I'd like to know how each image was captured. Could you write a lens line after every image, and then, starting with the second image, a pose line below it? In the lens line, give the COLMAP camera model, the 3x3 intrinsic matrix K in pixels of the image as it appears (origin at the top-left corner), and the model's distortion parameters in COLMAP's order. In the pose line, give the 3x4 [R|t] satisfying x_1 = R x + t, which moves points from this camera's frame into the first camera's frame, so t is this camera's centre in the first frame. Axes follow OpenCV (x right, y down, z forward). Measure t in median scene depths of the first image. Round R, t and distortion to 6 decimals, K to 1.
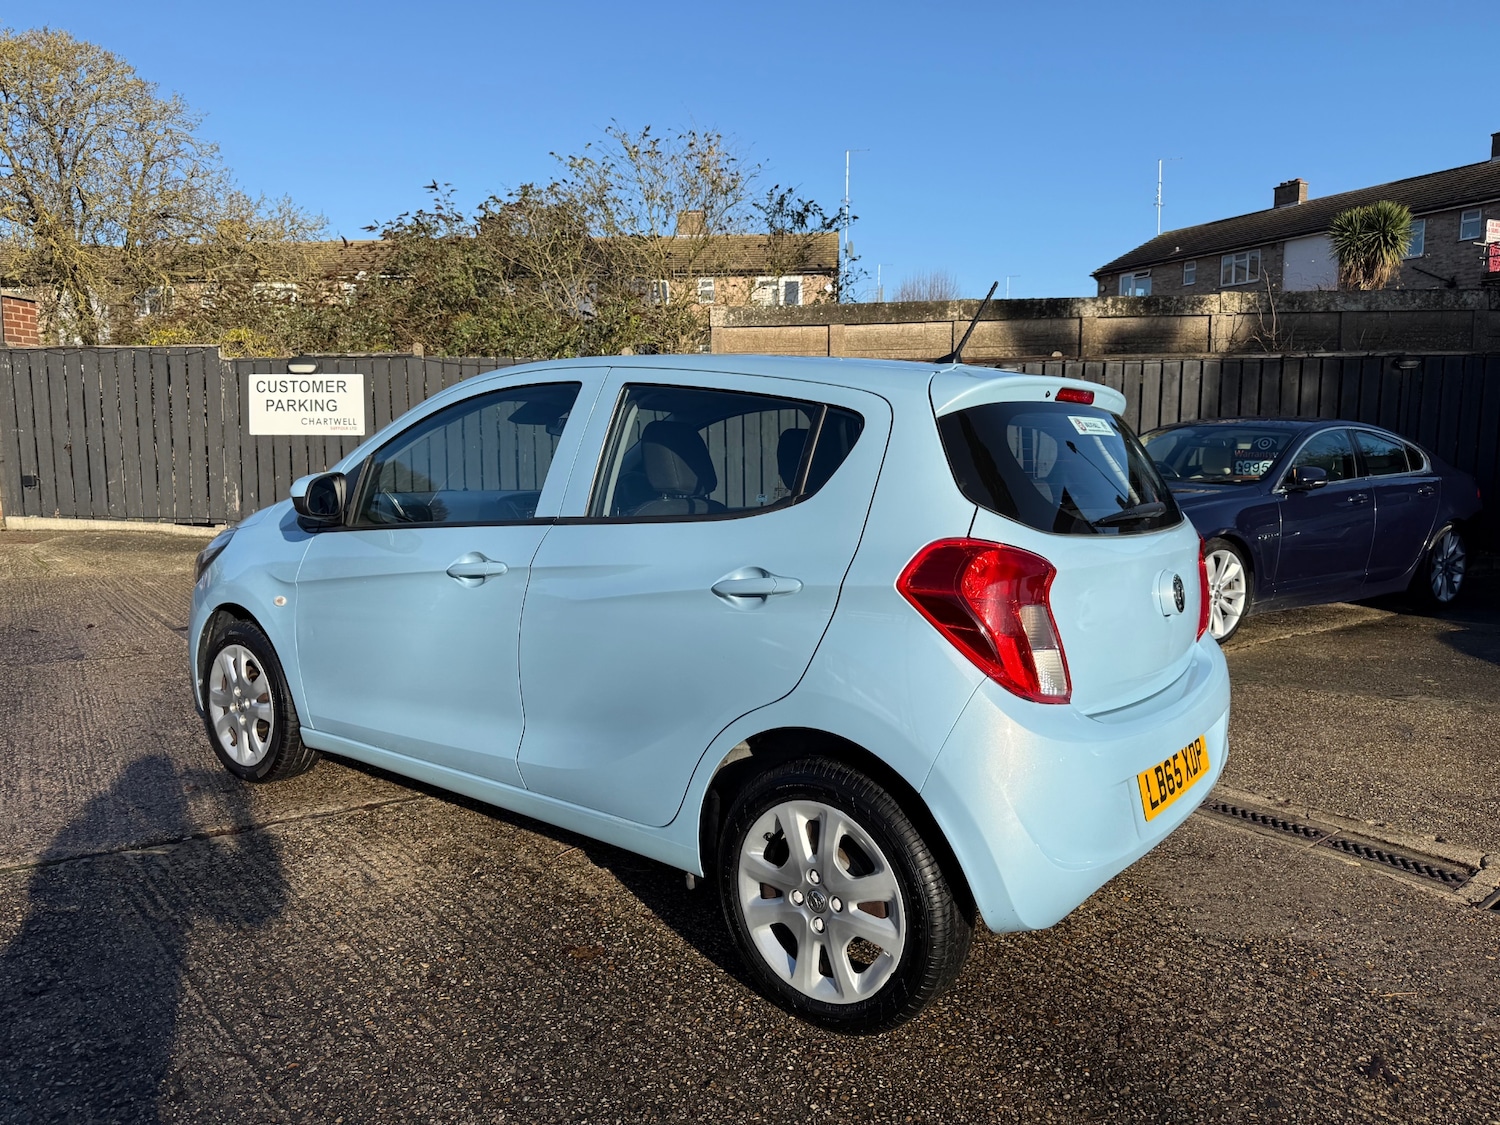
lens RADIAL K [[1053.5, 0, 745.2], [0, 1053.5, 585.3], [0, 0, 1]] dist [0.025572, -0.032068]
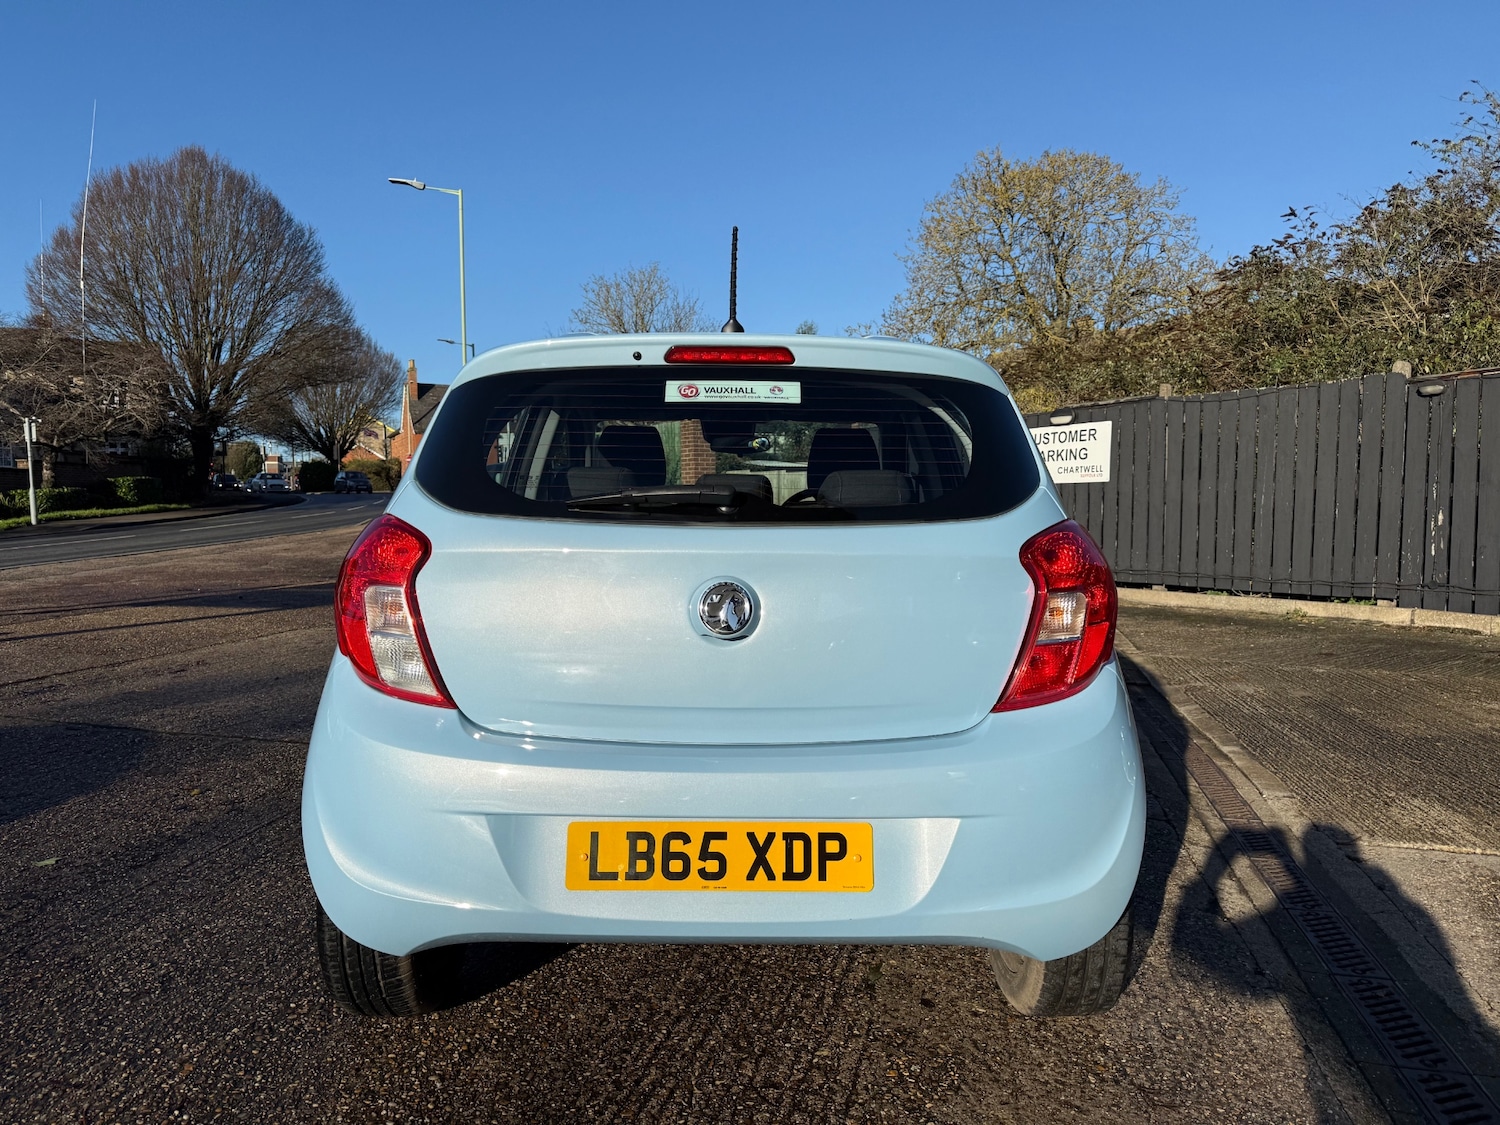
lens RADIAL K [[1058.9, 0, 753.4], [0, 1058.9, 585.2], [0, 0, 1]] dist [0.022521, -0.024604]
pose [[0.617967, 0.048266, -0.784721, 0.262893], [-0.094600, 0.995427, -0.013271, -0.000097], [0.780492, 0.082435, 0.619707, 0.150498]]
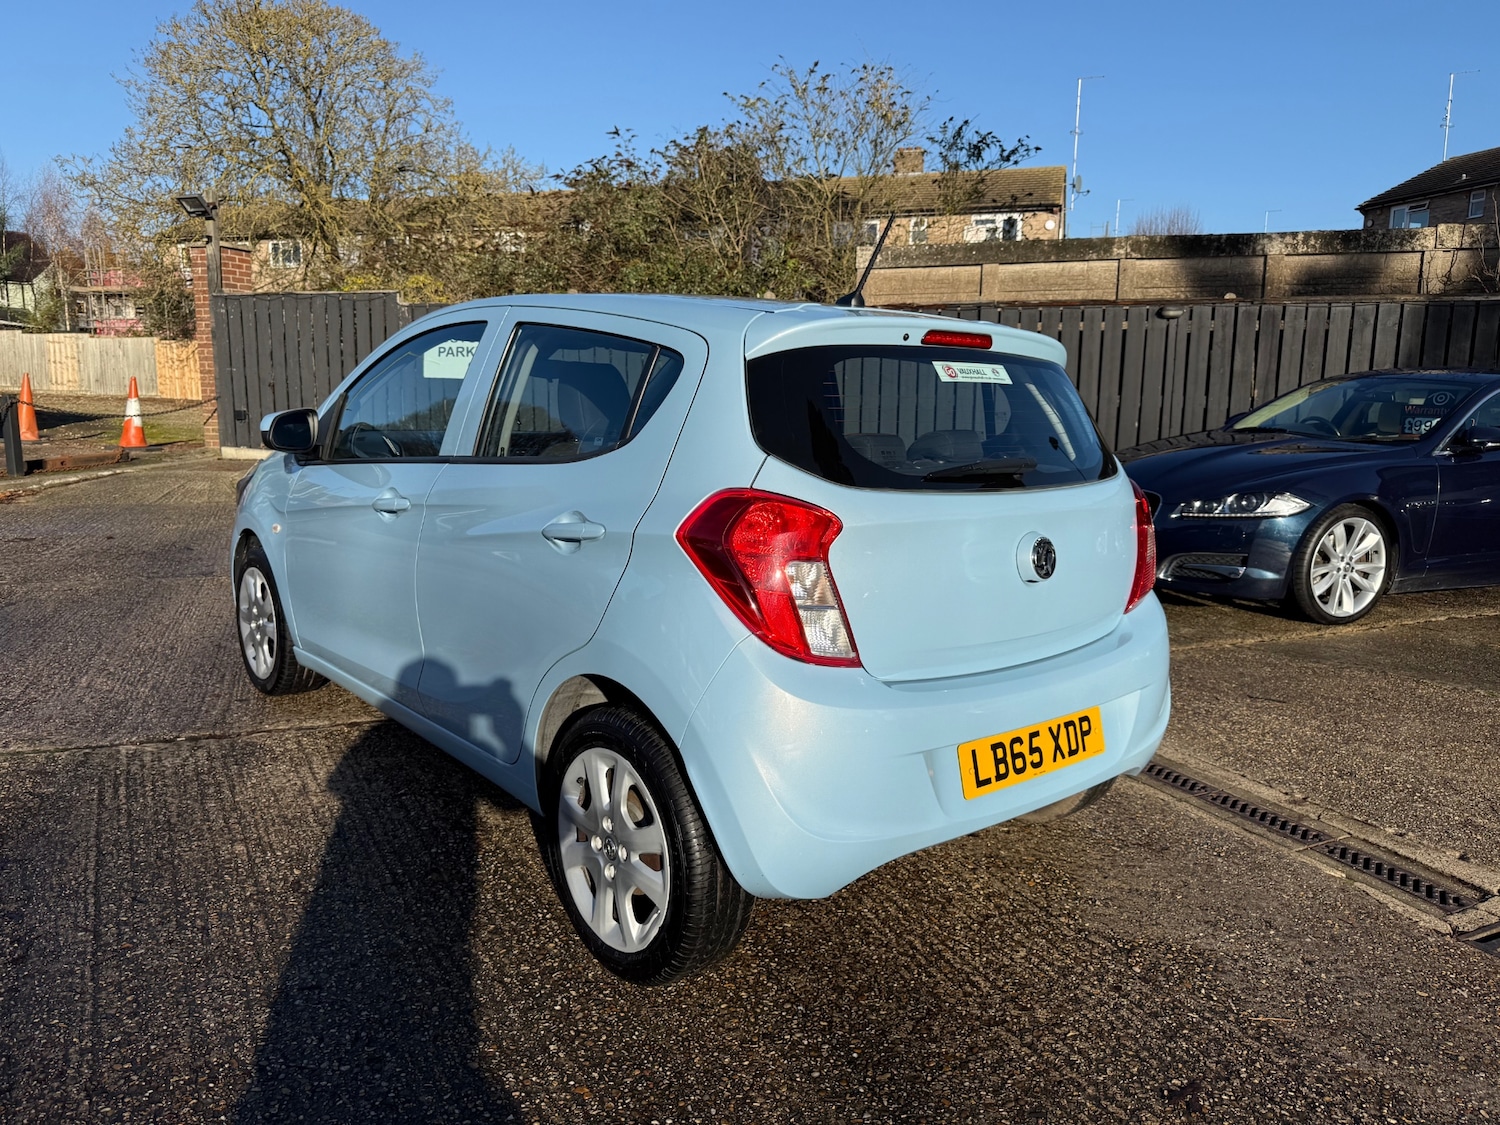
lens RADIAL K [[1053.5, 0, 745.2], [0, 1053.5, 585.3], [0, 0, 1]] dist [0.025572, -0.032068]
pose [[0.978400, 0.051475, -0.200211, 0.090673], [-0.041644, 0.997725, 0.053012, -0.001613], [0.202484, -0.043530, 0.978318, 0.014910]]
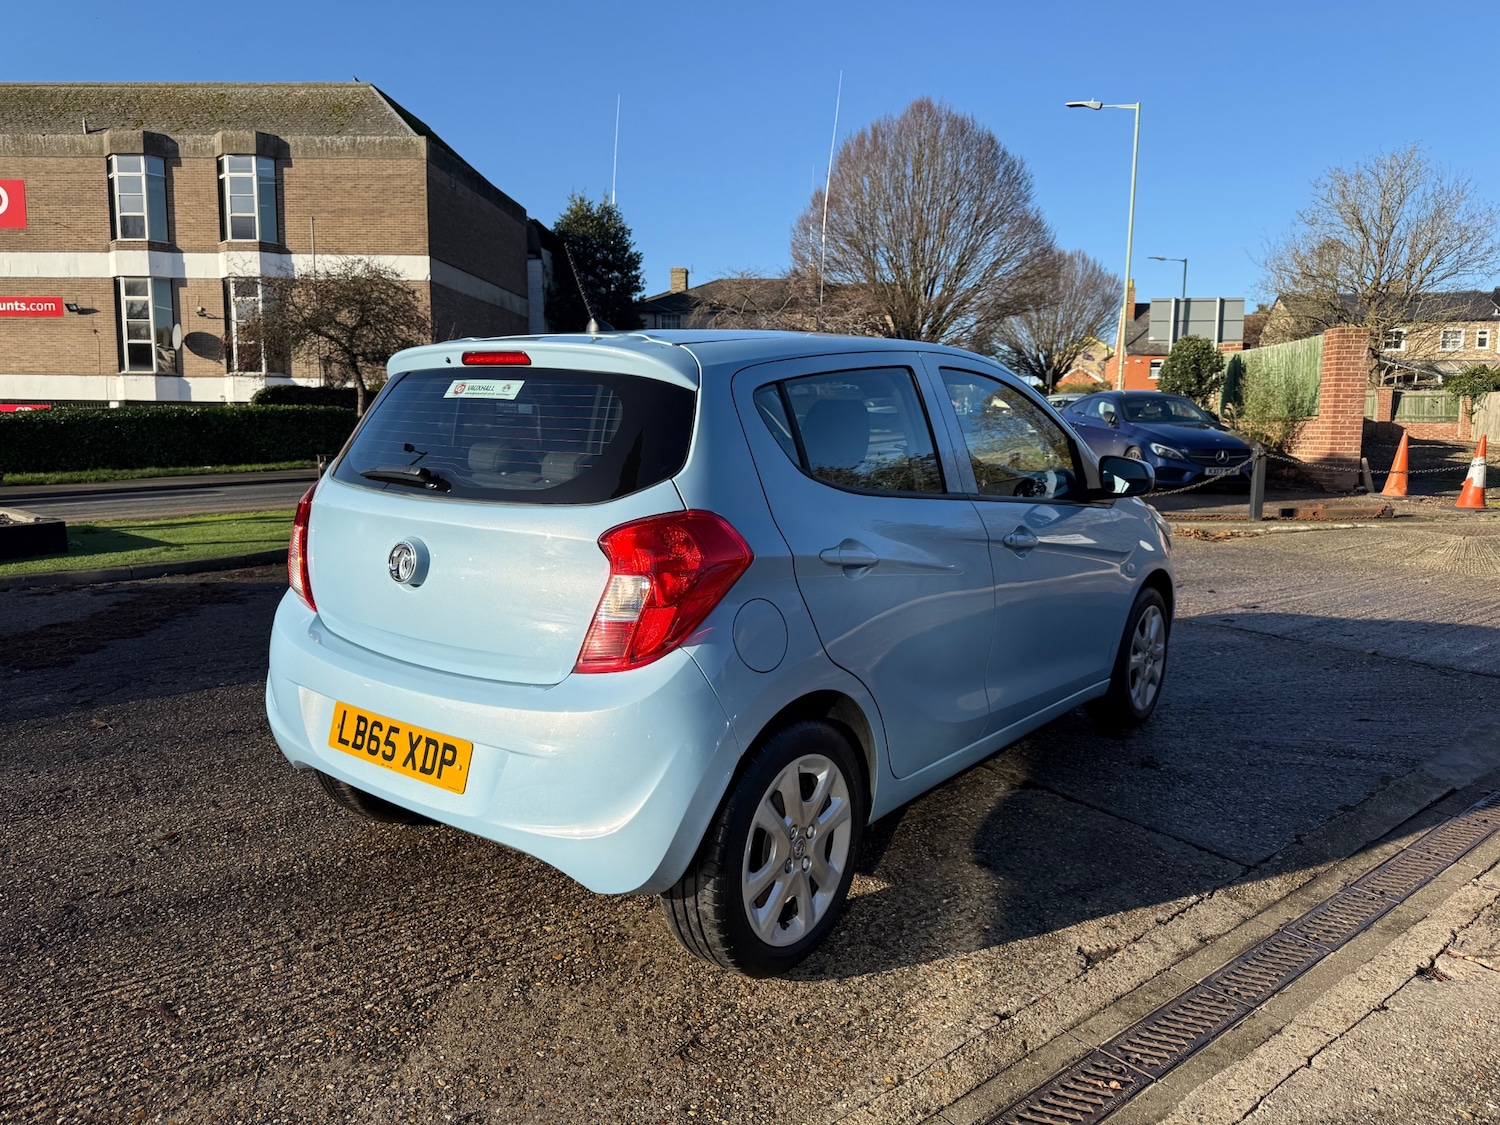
lens RADIAL K [[1053.5, 0, 745.2], [0, 1053.5, 585.3], [0, 0, 1]] dist [0.025572, -0.032068]
pose [[0.001089, 0.142418, -0.989806, 0.360362], [-0.145172, 0.979344, 0.140753, -0.040021], [0.989406, 0.143539, 0.021742, 0.342943]]
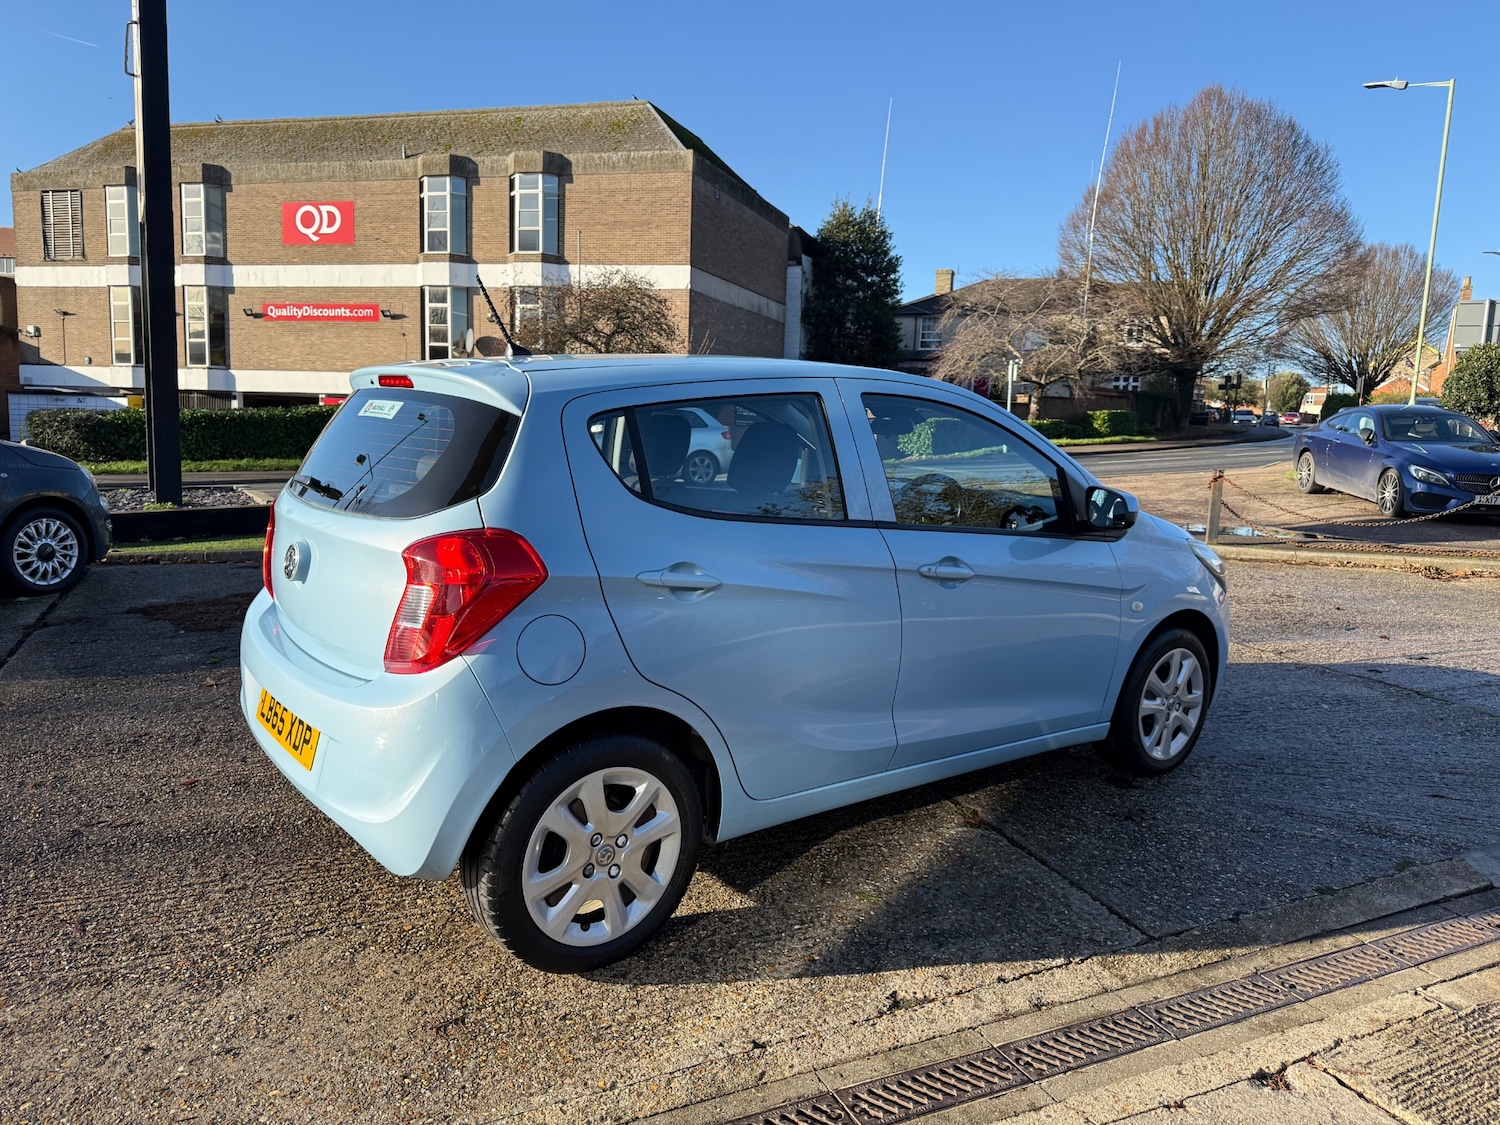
lens RADIAL K [[1053.5, 0, 745.2], [0, 1053.5, 585.3], [0, 0, 1]] dist [0.025572, -0.032068]
pose [[-0.247306, 0.132895, -0.959780, 0.355575], [-0.165557, 0.970187, 0.176995, -0.062986], [0.954689, 0.202671, -0.217932, 0.447866]]
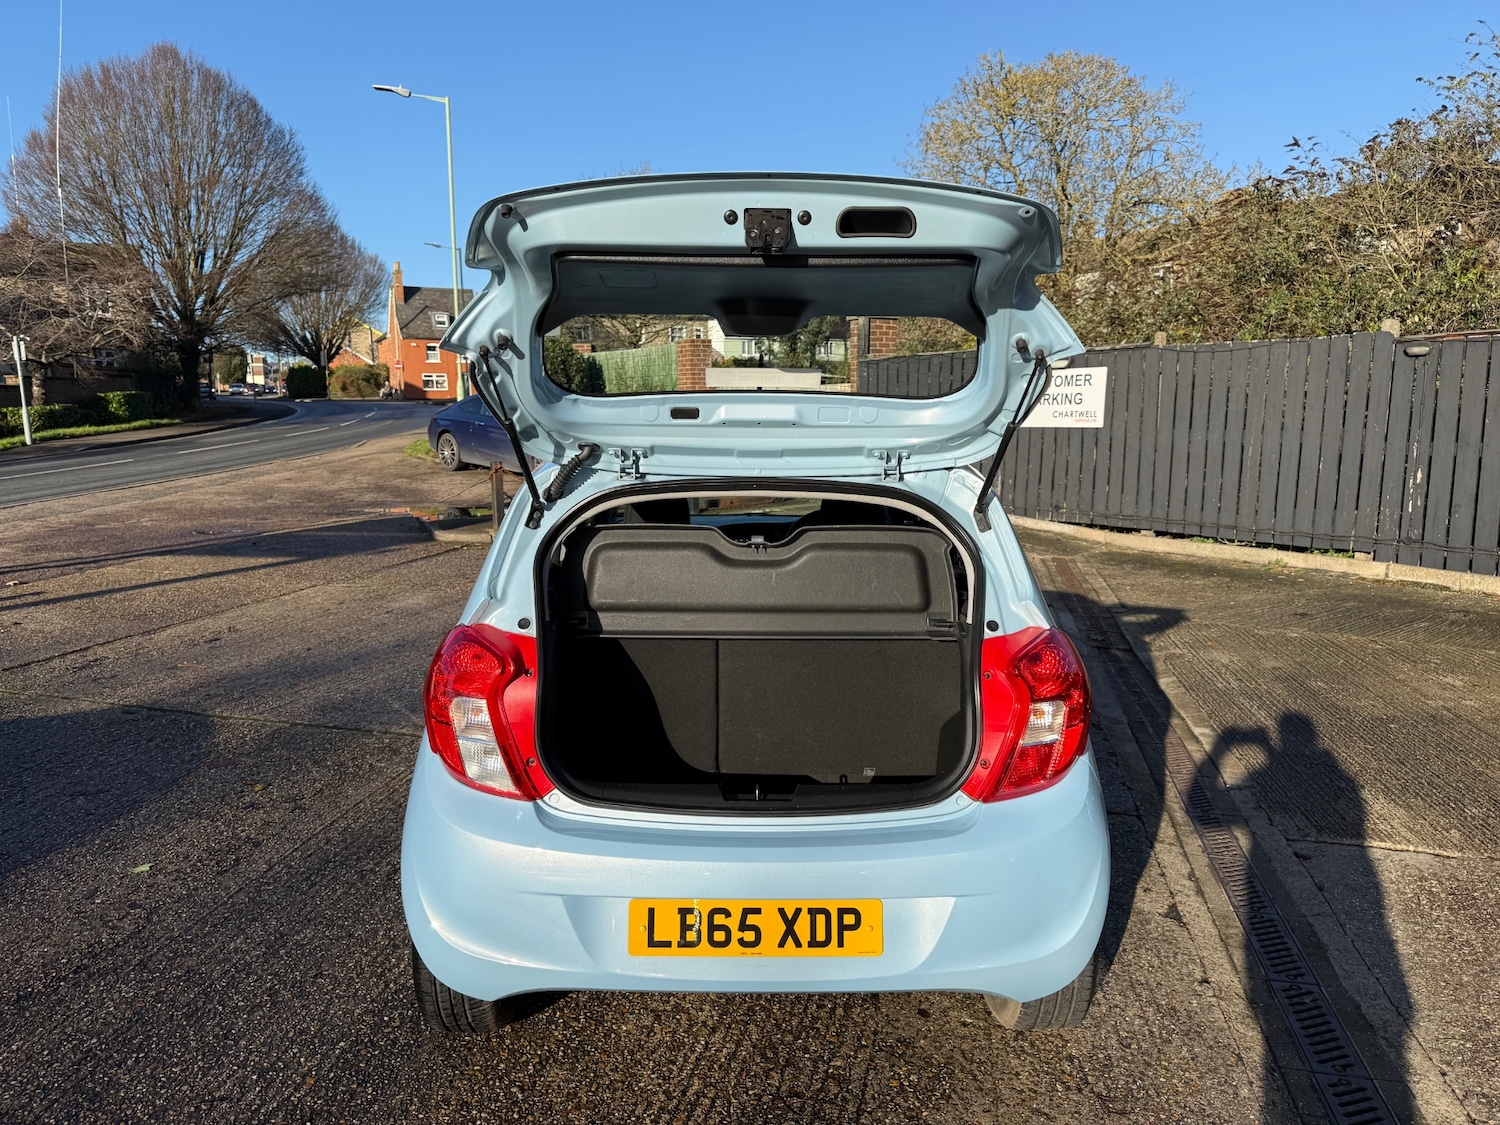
lens RADIAL K [[1058.7, 0, 754.6], [0, 1058.7, 591.3], [0, 0, 1]] dist [0.019286, -0.025067]
pose [[0.623651, 0.122180, -0.772096, 0.280932], [-0.092914, 0.992294, 0.081975, -0.045466], [0.776162, 0.020615, 0.630197, 0.120728]]
